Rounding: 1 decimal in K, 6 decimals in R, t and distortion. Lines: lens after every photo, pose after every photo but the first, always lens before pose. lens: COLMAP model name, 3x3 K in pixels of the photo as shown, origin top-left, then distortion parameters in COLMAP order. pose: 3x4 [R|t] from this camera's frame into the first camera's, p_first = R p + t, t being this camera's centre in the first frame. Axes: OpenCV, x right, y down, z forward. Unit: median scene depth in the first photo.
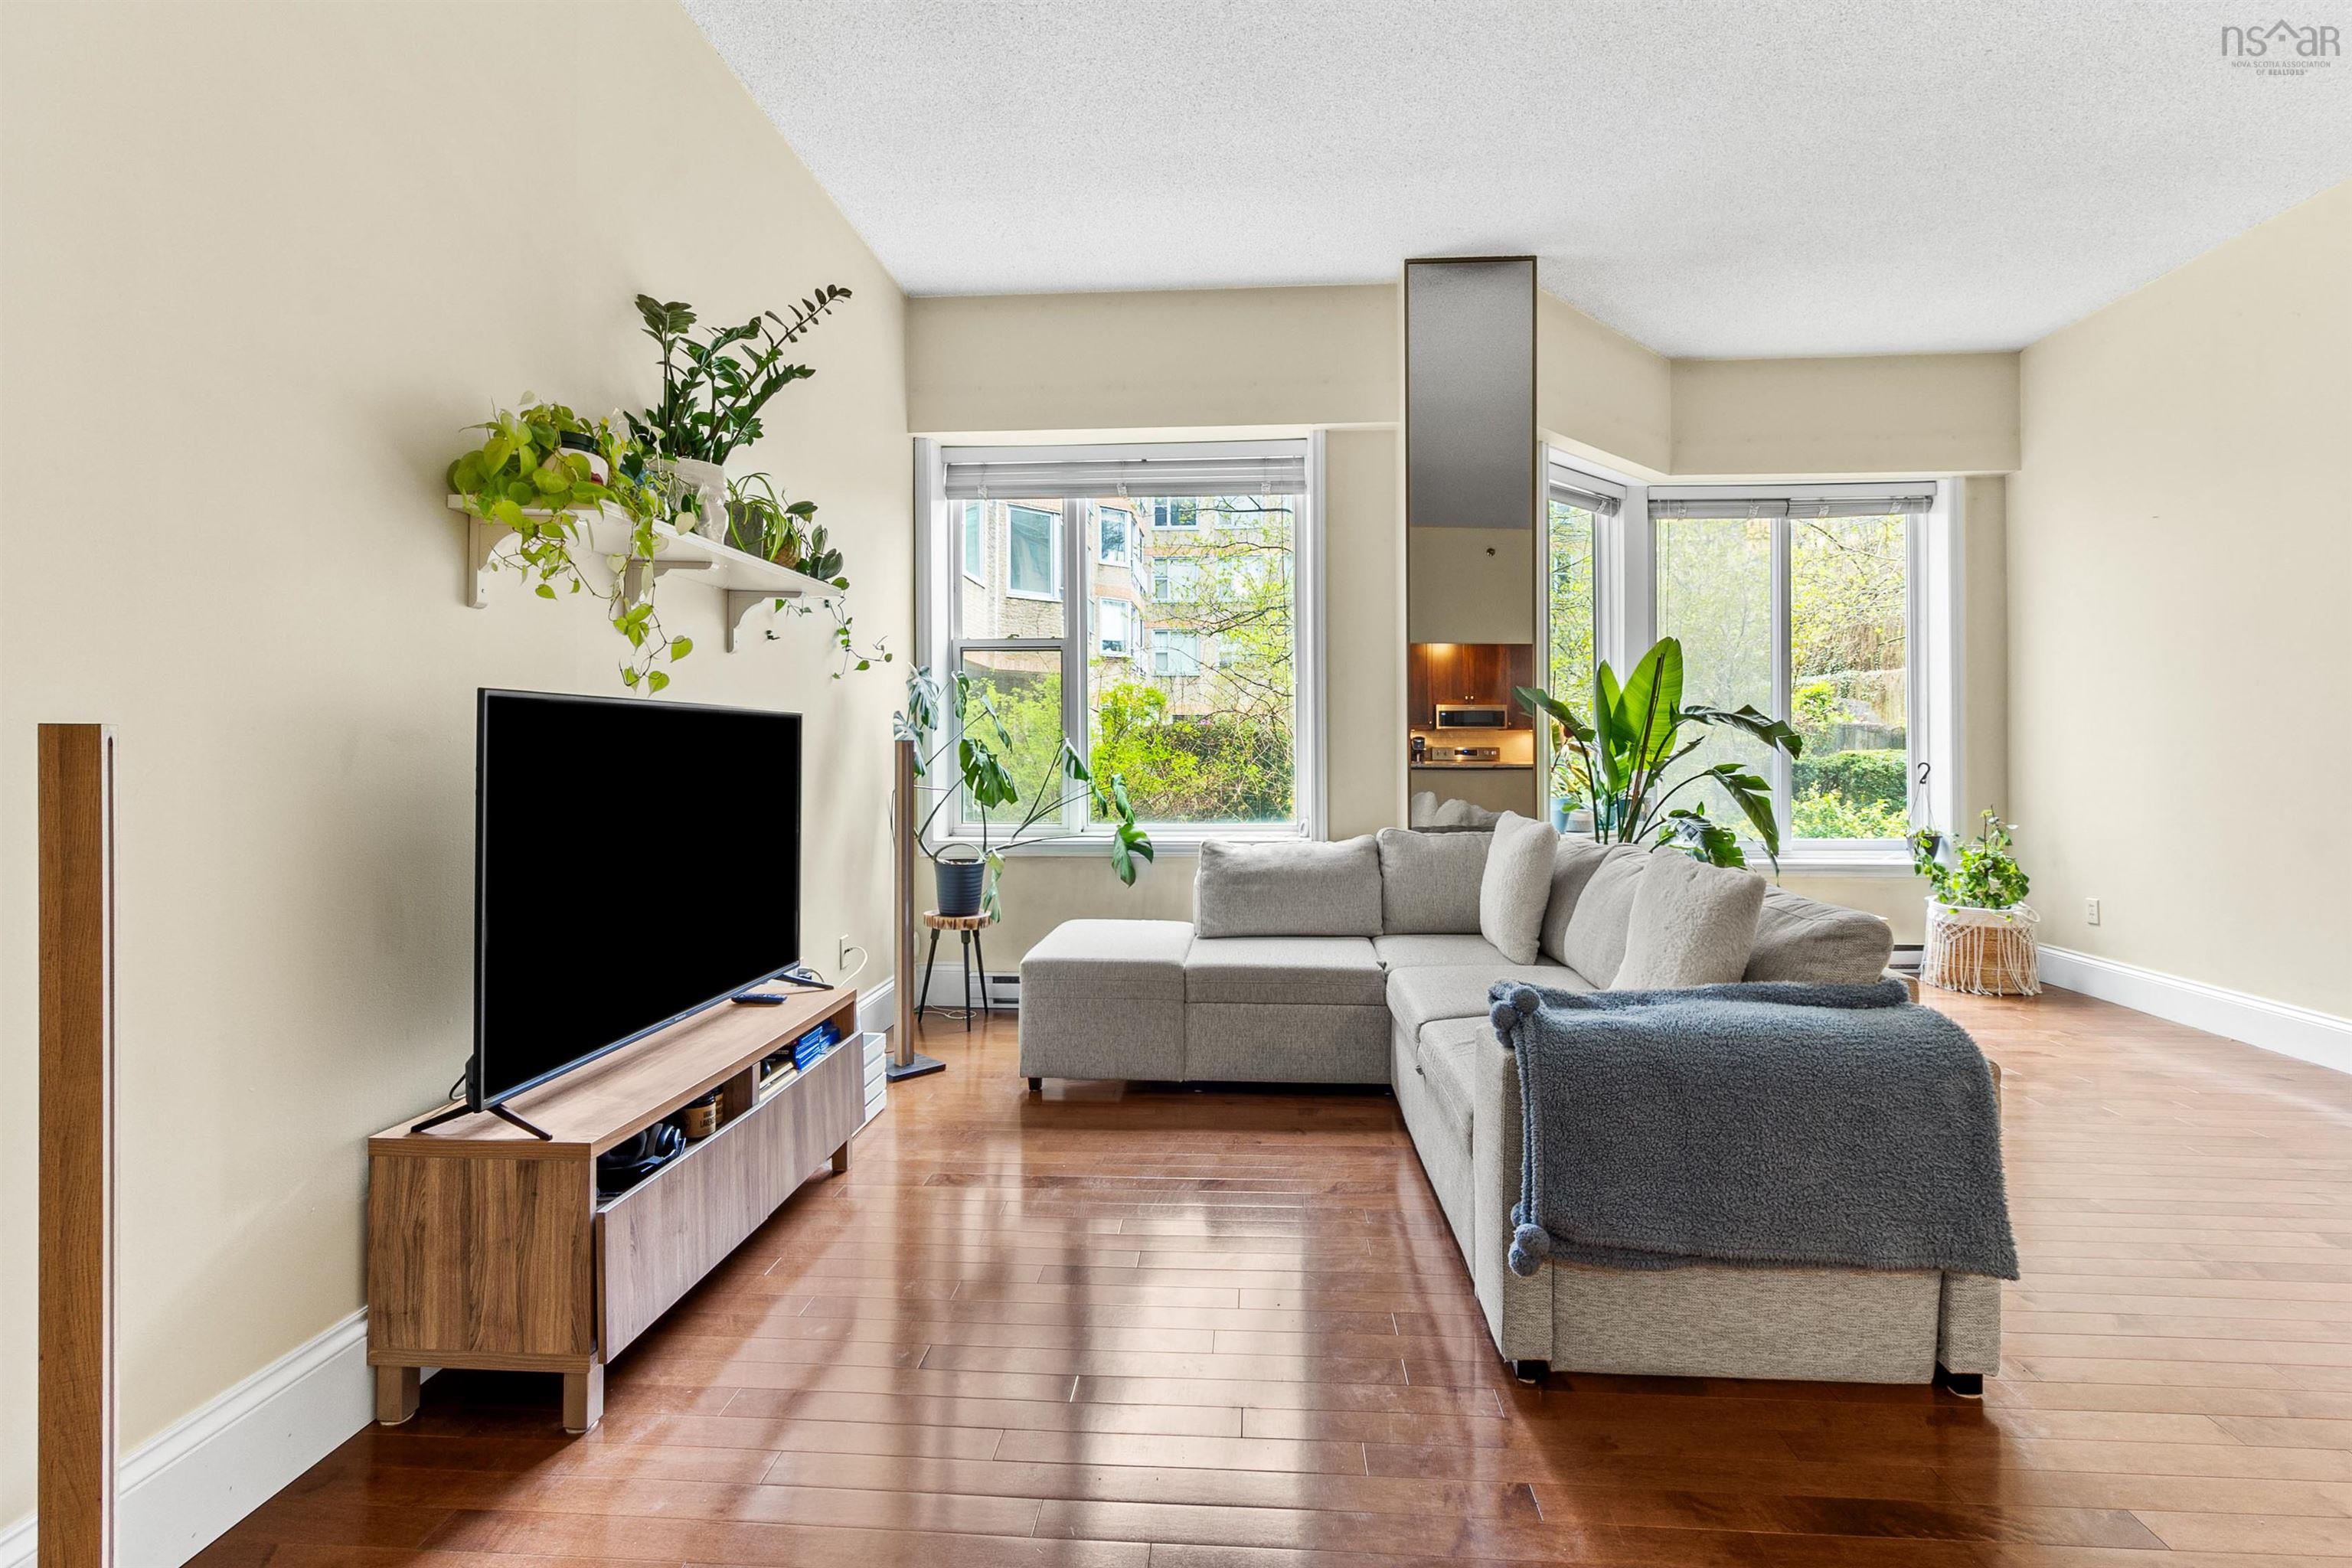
lens RADIAL K [[1093.1, 0, 1187.9], [0, 1093.1, 748.0], [0, 0, 1]] dist [0.000943, -0.000518]
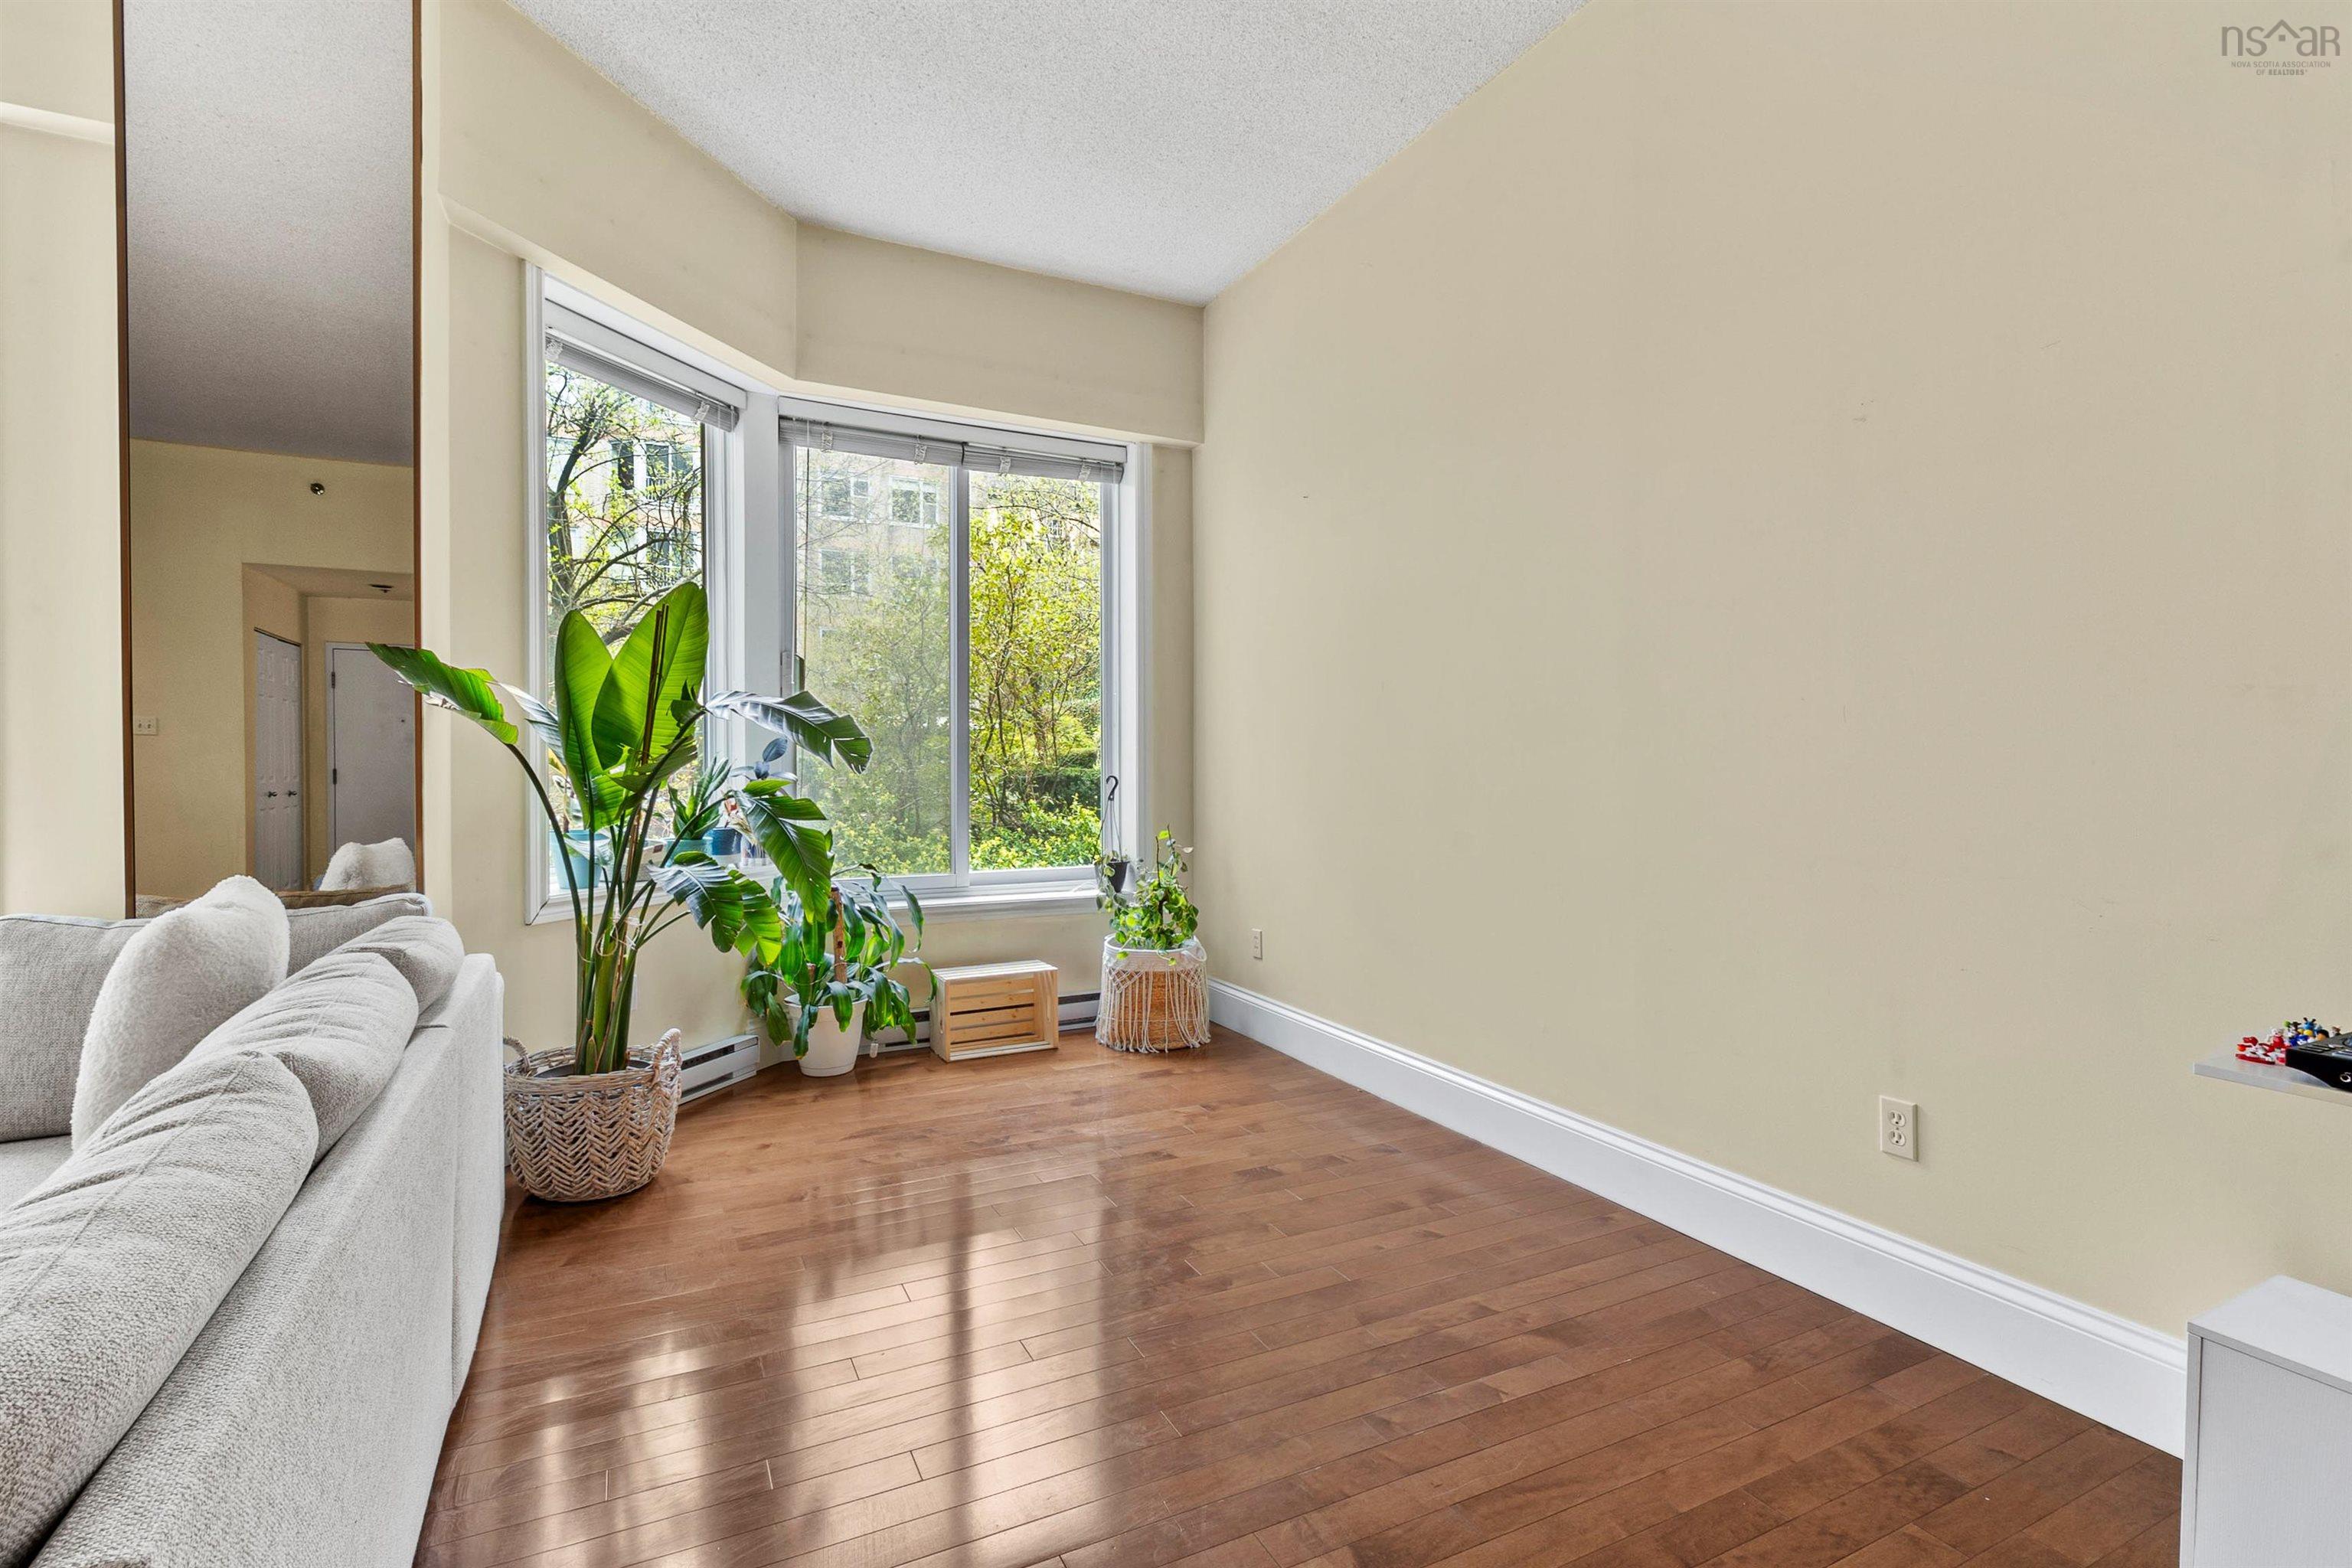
lens RADIAL K [[1093.1, 0, 1187.6], [0, 1093.1, 779.3], [0, 0, 1]] dist [0.000943, -0.000518]
pose [[0.860162, -0.004805, 0.509998, 0.374484], [-0.004237, 0.999854, 0.016566, 0.002031], [-0.510003, -0.016410, 0.860016, 0.307662]]
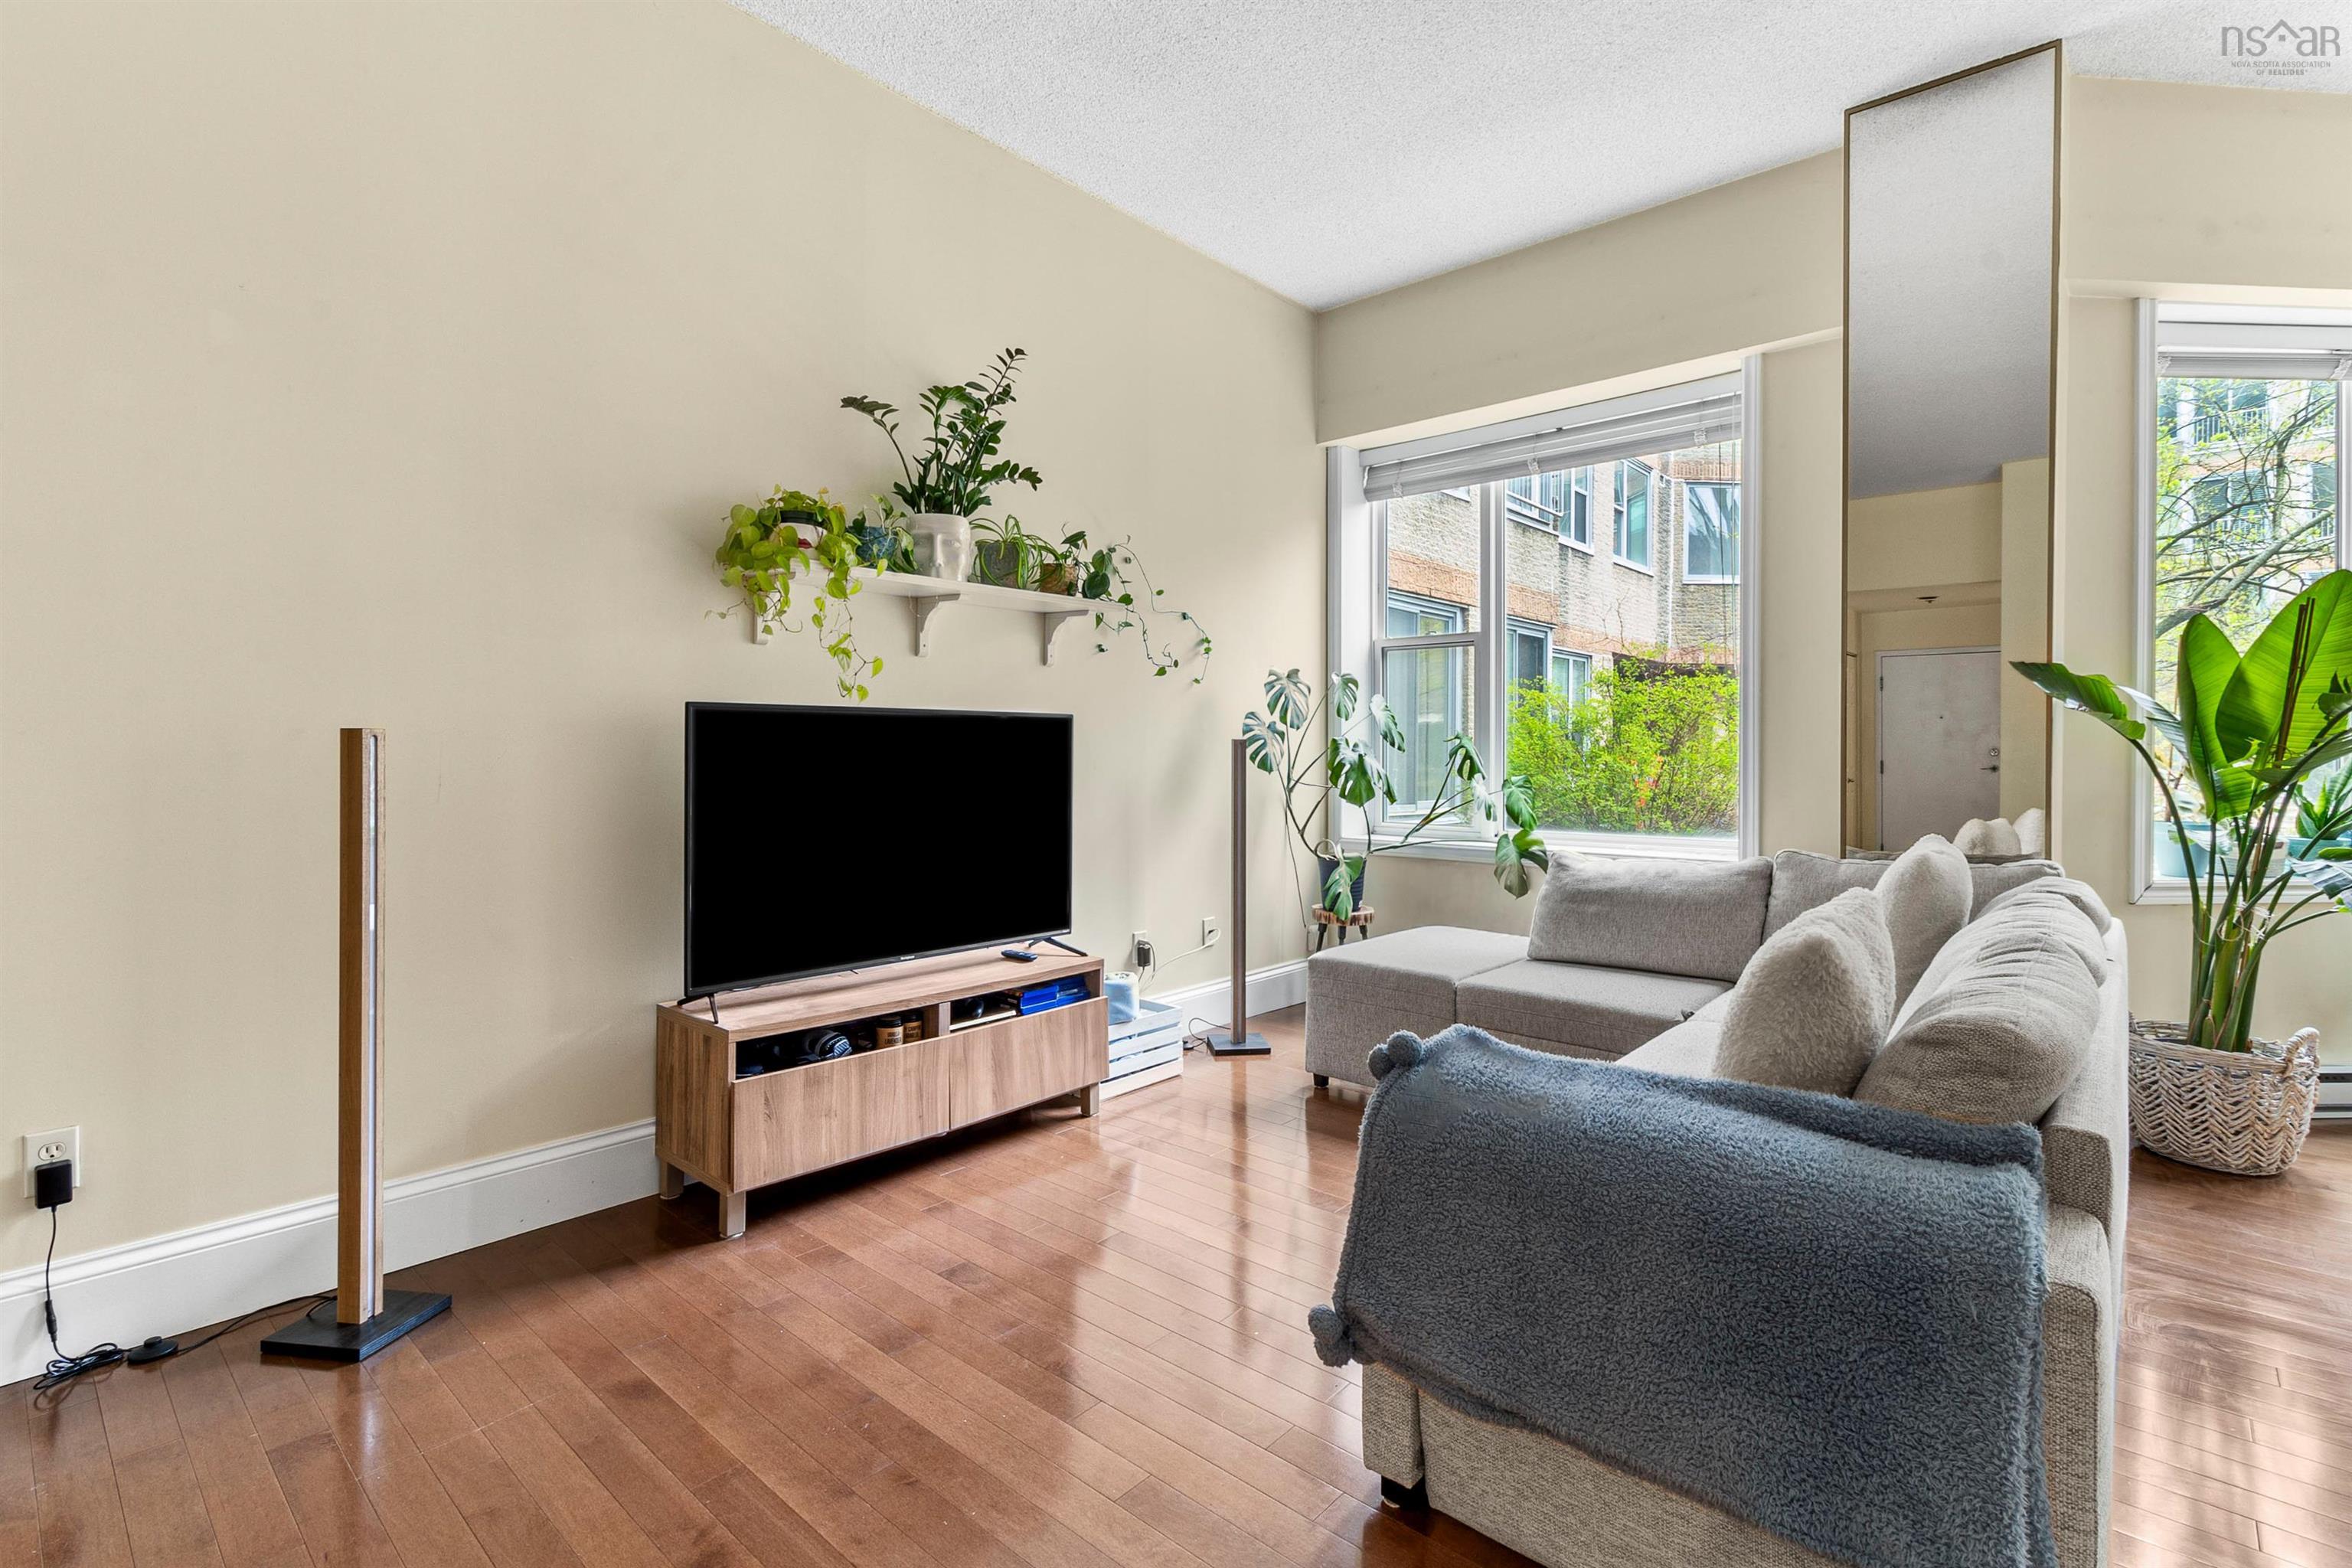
lens RADIAL K [[1093.1, 0, 1191.7], [0, 1093.1, 757.4], [0, 0, 1]] dist [0.000943, -0.000518]
pose [[0.790160, 0.008117, -0.612847, 0.315086], [-0.003262, 0.999954, 0.009038, 0.001153], [0.612892, -0.005142, 0.790150, 0.112699]]
